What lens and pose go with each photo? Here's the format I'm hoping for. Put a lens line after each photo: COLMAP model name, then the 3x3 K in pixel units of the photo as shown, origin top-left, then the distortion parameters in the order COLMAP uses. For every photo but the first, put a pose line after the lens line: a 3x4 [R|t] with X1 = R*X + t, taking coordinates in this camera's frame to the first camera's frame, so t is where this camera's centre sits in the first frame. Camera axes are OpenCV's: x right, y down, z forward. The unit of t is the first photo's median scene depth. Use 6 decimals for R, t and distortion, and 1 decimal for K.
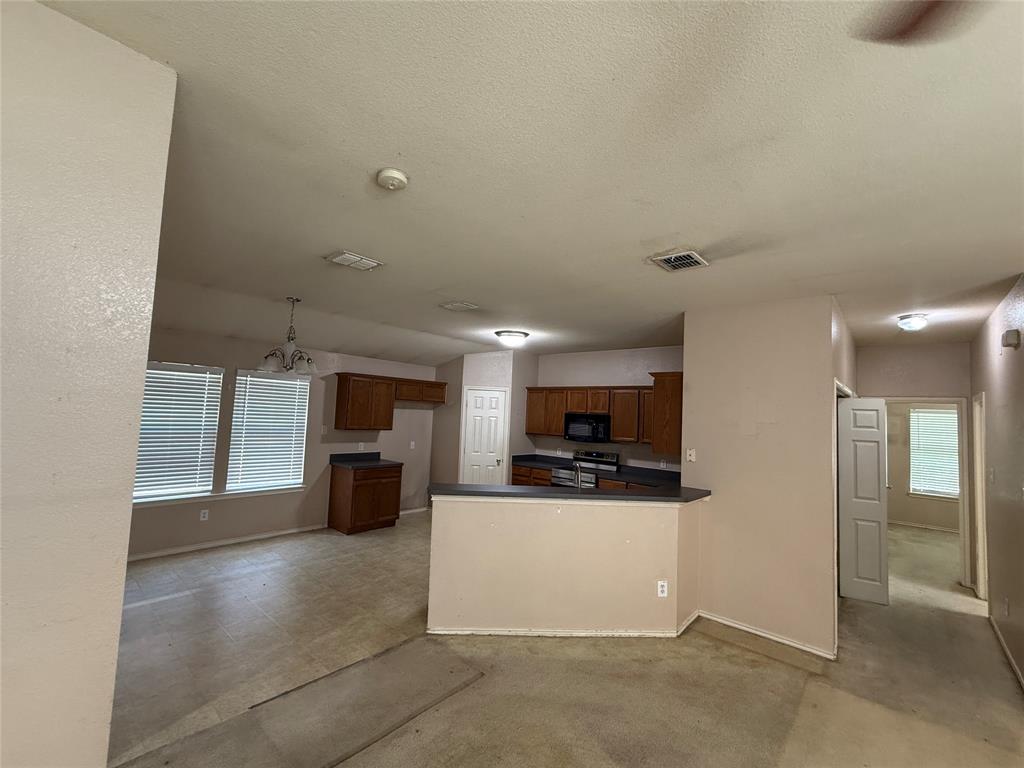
lens RADIAL K [[435.3, 0, 512.0], [0, 435.3, 384.0], [0, 0, 1]] dist [0.000144, -0.000101]
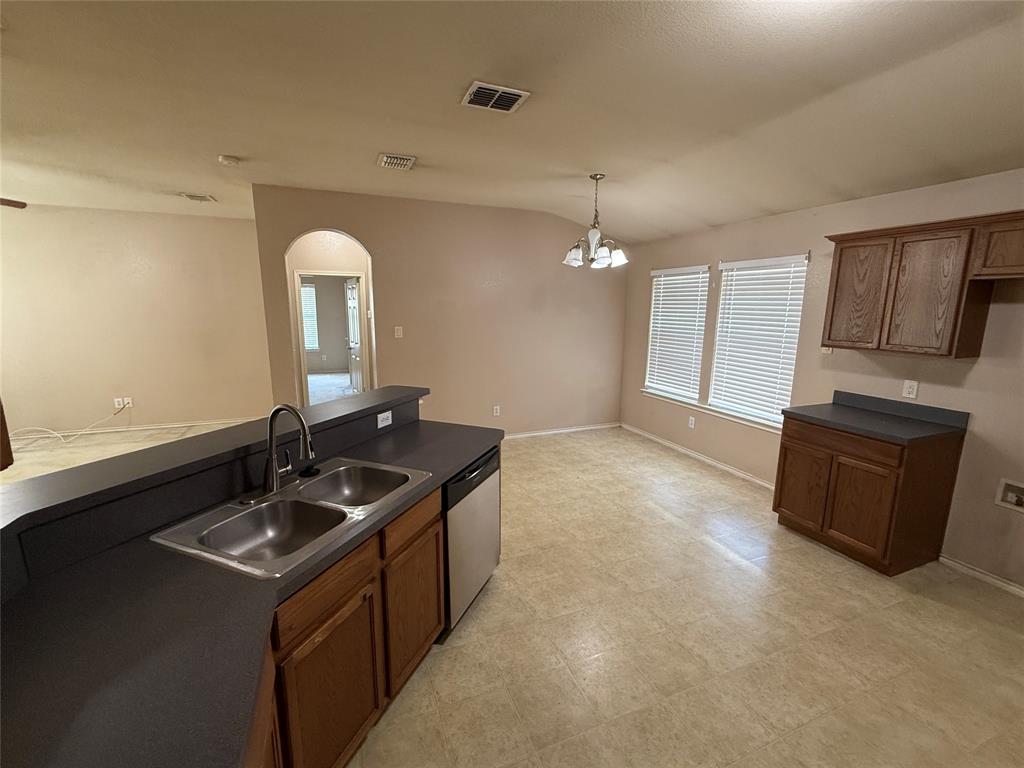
lens RADIAL K [[435.3, 0, 512.0], [0, 435.3, 384.0], [0, 0, 1]] dist [0.000144, -0.000101]
pose [[-0.449036, 0.108374, -0.886917, 0.289125], [0.027555, 0.993825, 0.107487, 0.087965], [0.893089, 0.023826, -0.449250, 0.949094]]
